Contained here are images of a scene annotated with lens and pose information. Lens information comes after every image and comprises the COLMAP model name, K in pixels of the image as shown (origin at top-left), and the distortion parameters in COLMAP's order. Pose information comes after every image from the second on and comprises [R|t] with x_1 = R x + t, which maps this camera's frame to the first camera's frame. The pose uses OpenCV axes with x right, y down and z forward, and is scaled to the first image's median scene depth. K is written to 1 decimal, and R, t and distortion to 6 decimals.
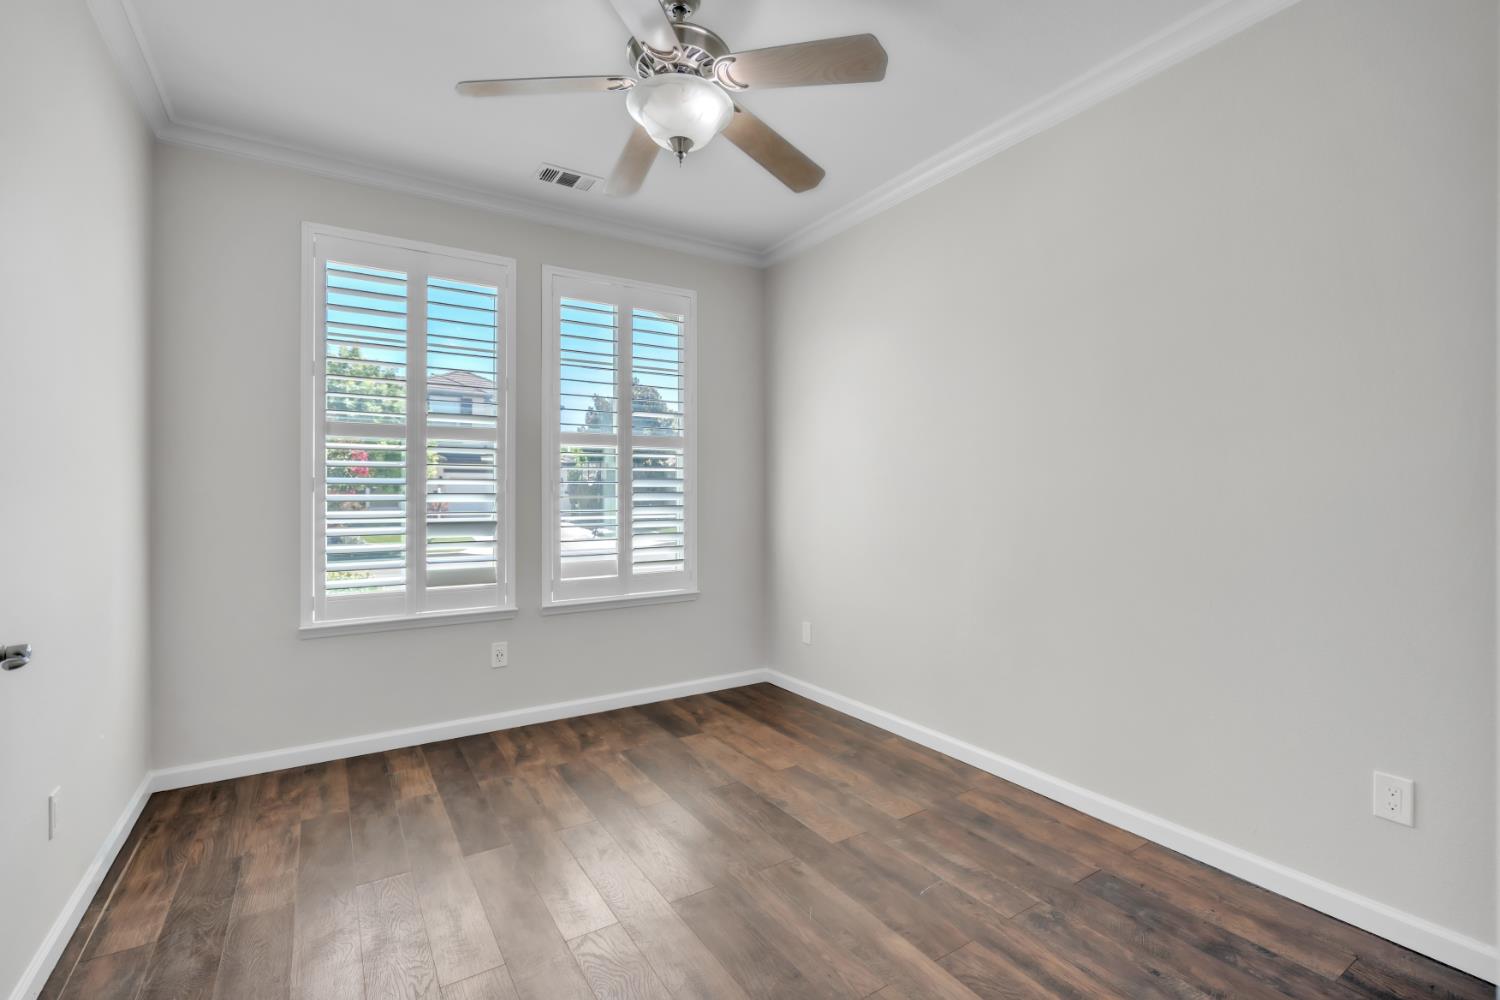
lens RADIAL K [[674.1, 0, 743.5], [0, 674.1, 495.5], [0, 0, 1]] dist [-0.002819, 0.000287]
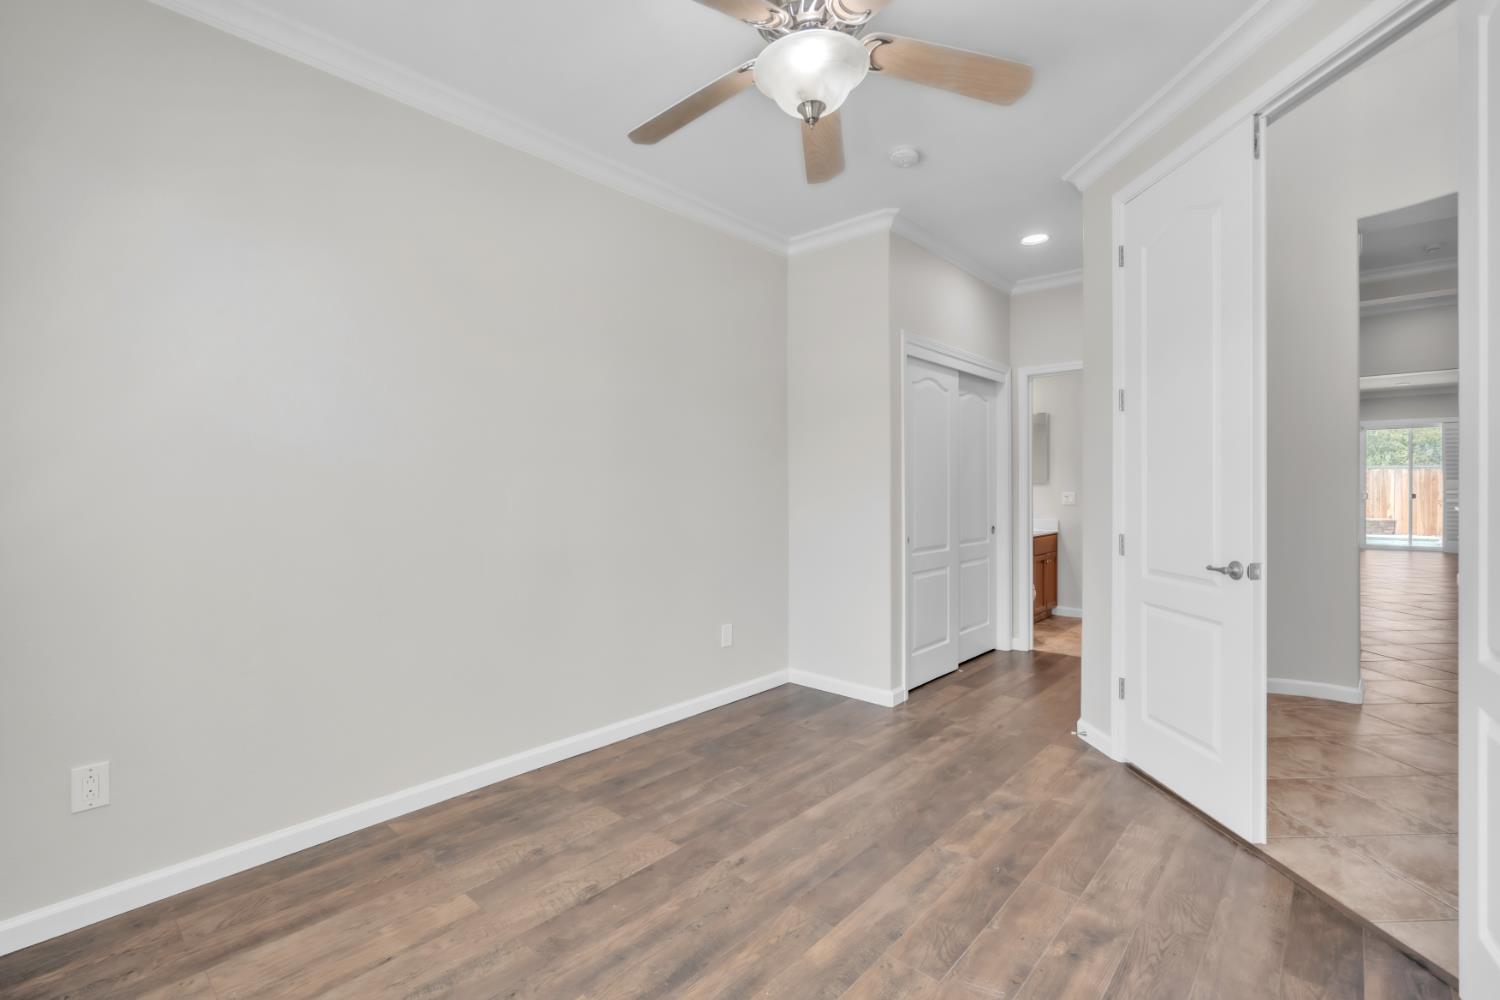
lens RADIAL K [[670.5, 0, 749.9], [0, 670.5, 489.7], [0, 0, 1]] dist [0.002654, 0.000170]
pose [[-0.274095, 0.001502, 0.961701, -0.804436], [0.004225, 0.999991, -0.000358, -0.006474], [-0.961693, 0.003966, -0.274099, 1.119955]]
